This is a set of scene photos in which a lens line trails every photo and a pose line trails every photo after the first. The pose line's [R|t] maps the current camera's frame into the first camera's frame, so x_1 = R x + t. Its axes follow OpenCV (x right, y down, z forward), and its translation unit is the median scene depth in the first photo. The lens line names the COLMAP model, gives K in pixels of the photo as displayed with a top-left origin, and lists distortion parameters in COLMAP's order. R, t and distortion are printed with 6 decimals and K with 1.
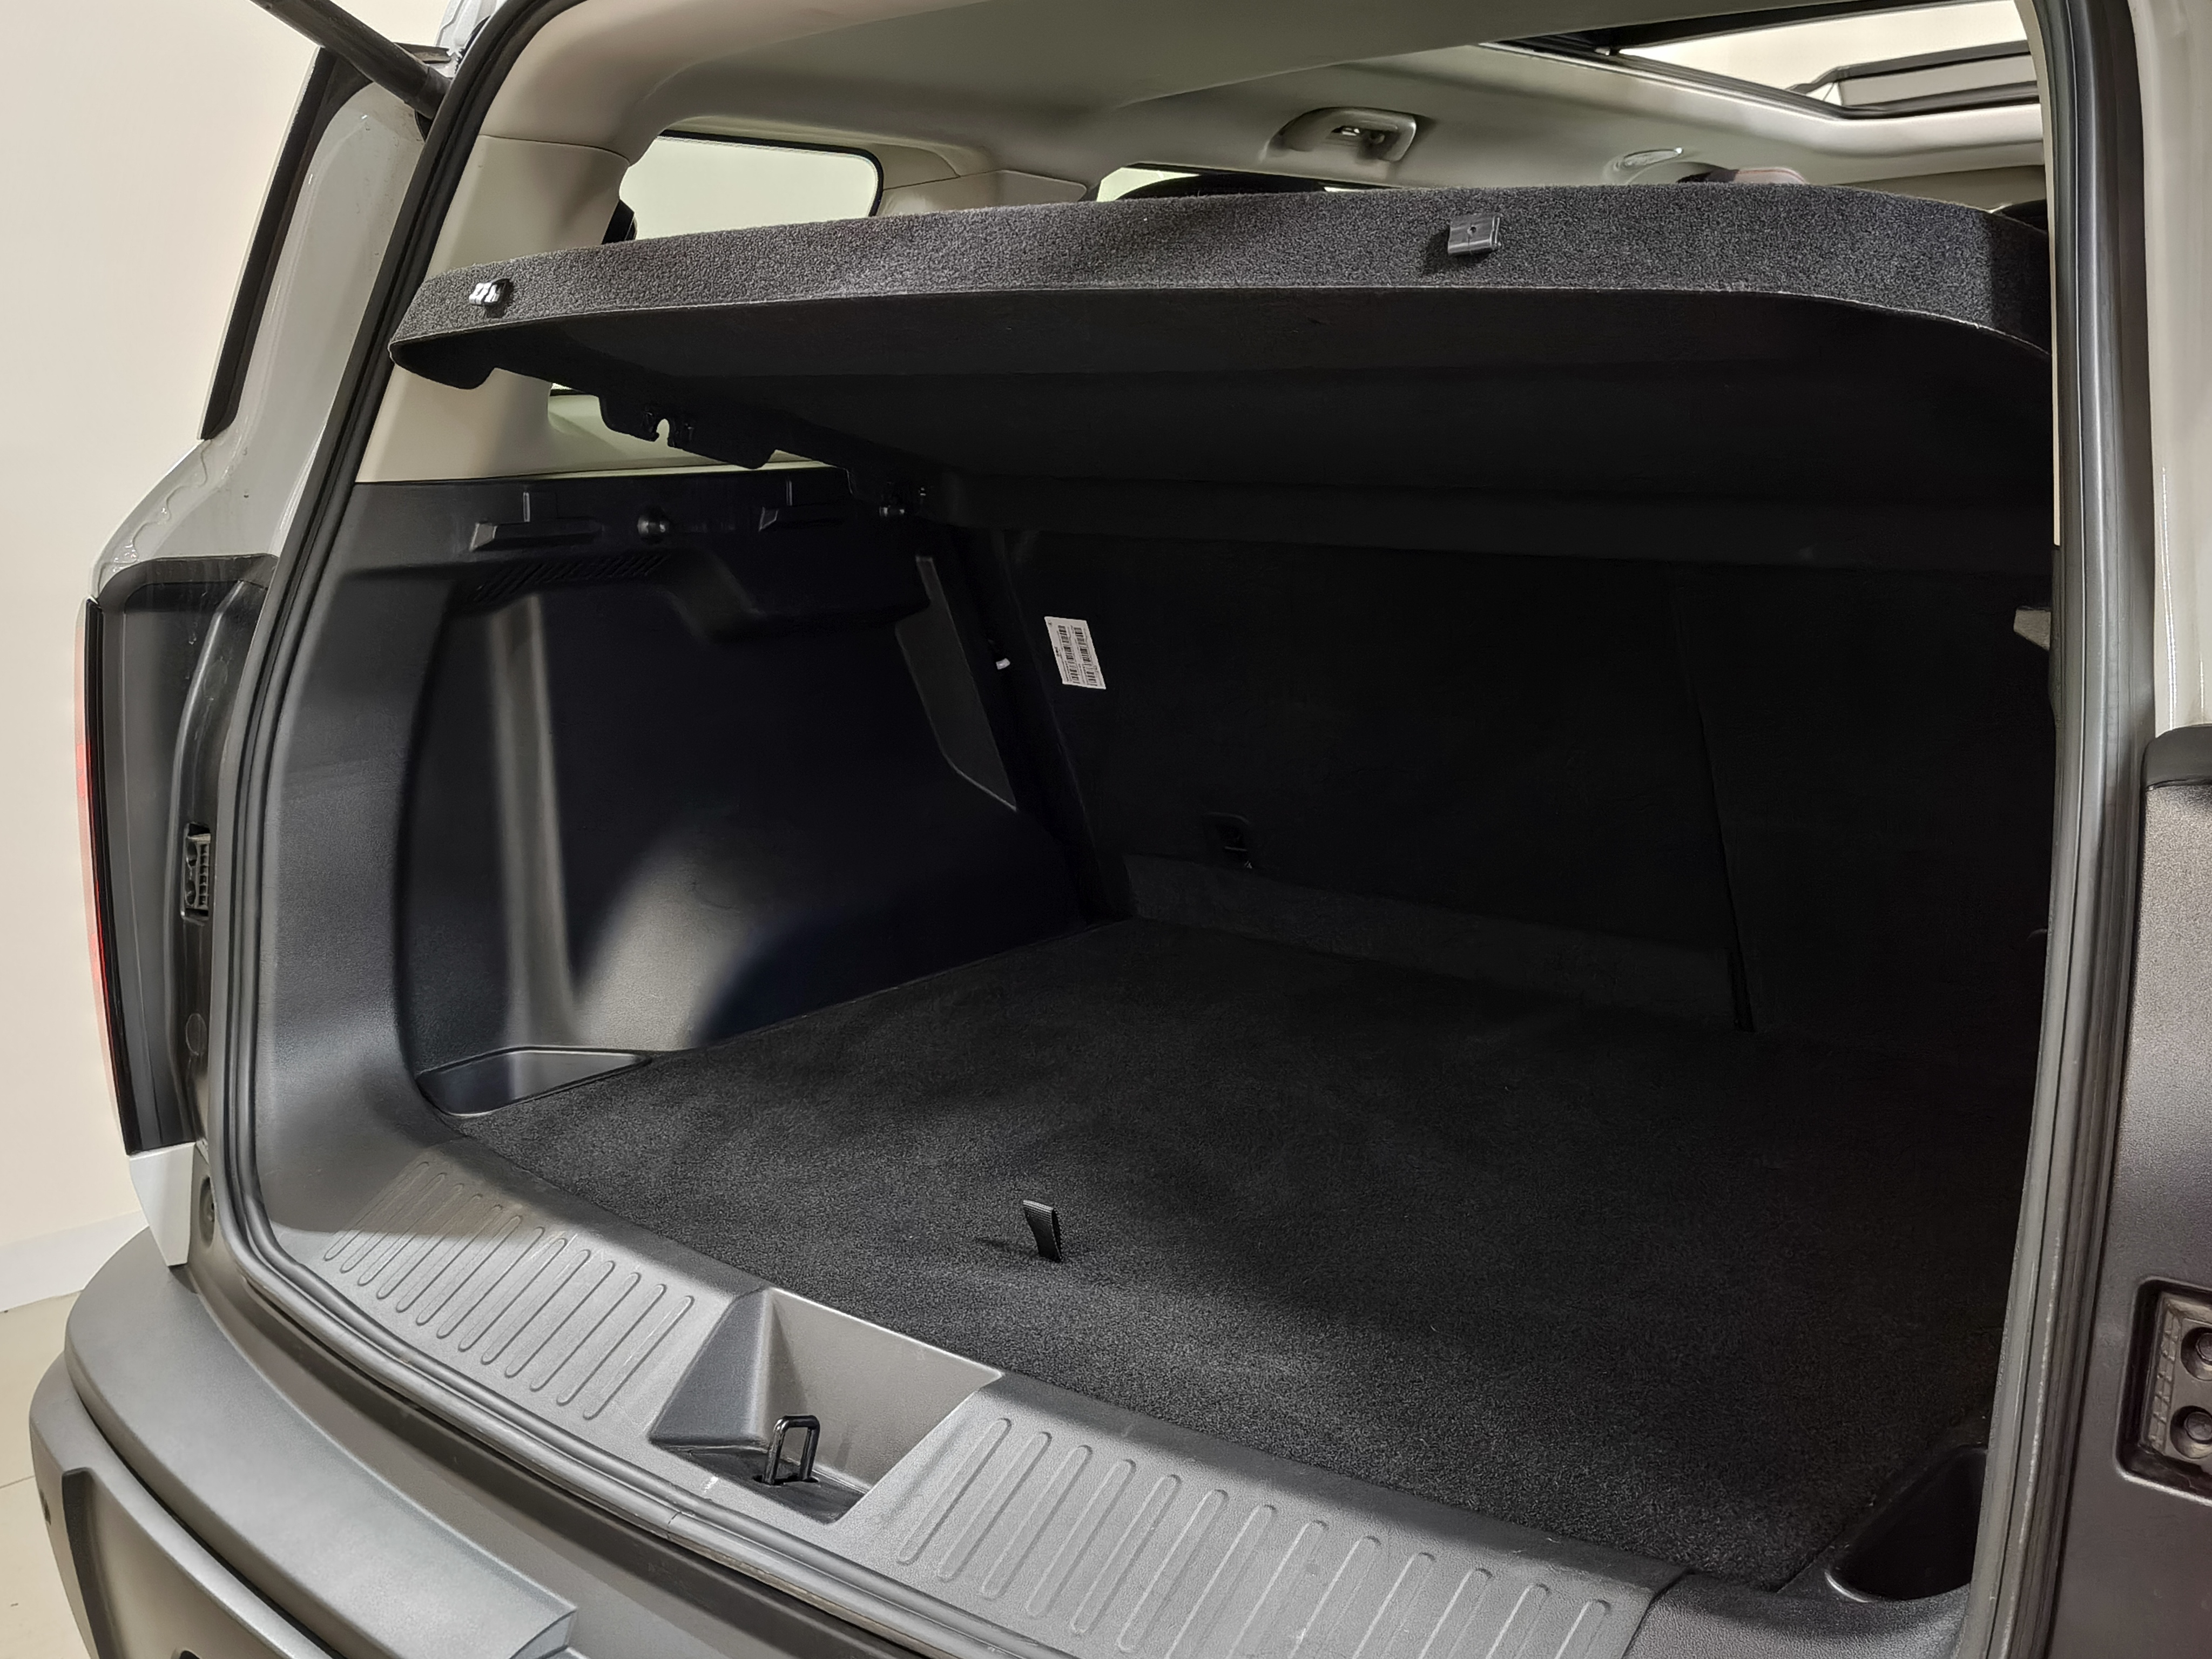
lens RADIAL K [[2276.1, 0, 1106.0], [0, 2276.1, 829.5], [0, 0, 1]] dist [-0.003188, 0.000461]
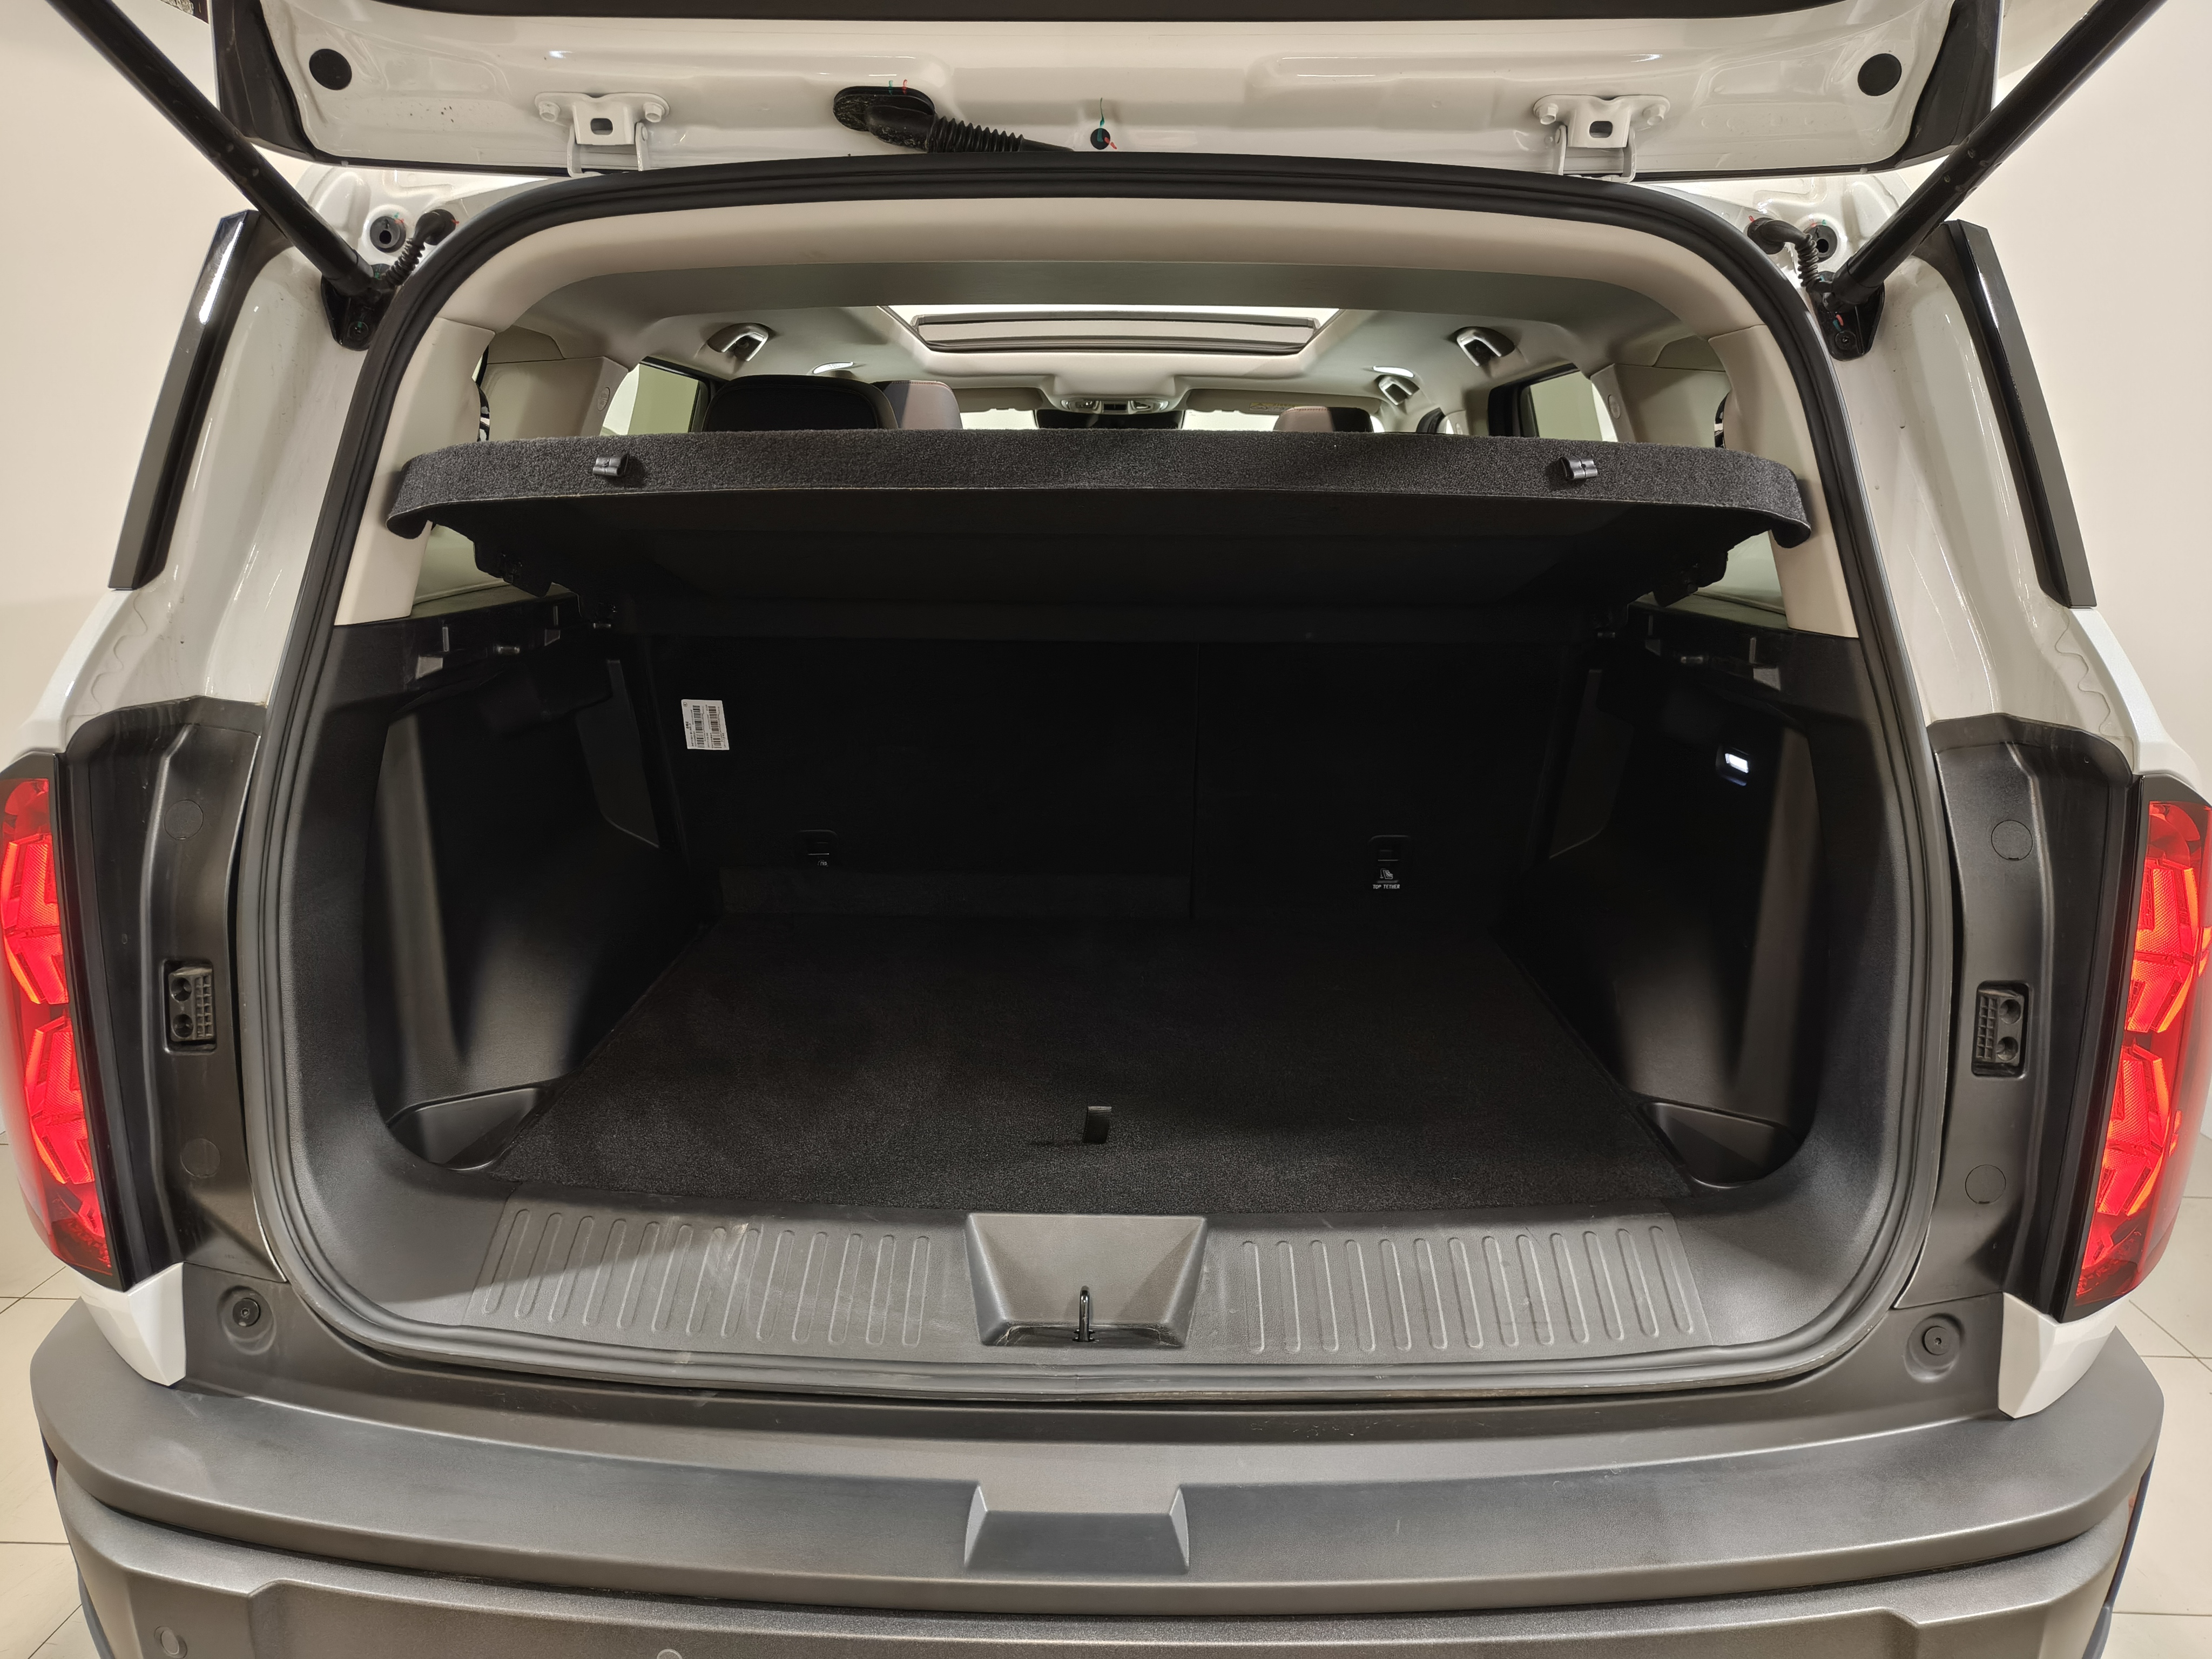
lens RADIAL K [[1542.1, 0, 1097.2], [0, 1542.1, 828.8], [0, 0, 1]] dist [0.007929, -0.018941]
pose [[0.775787, -0.123110, 0.618868, -0.500702], [0.109107, 0.992181, 0.060599, -0.058172], [-0.621490, 0.020511, 0.783154, 0.183603]]
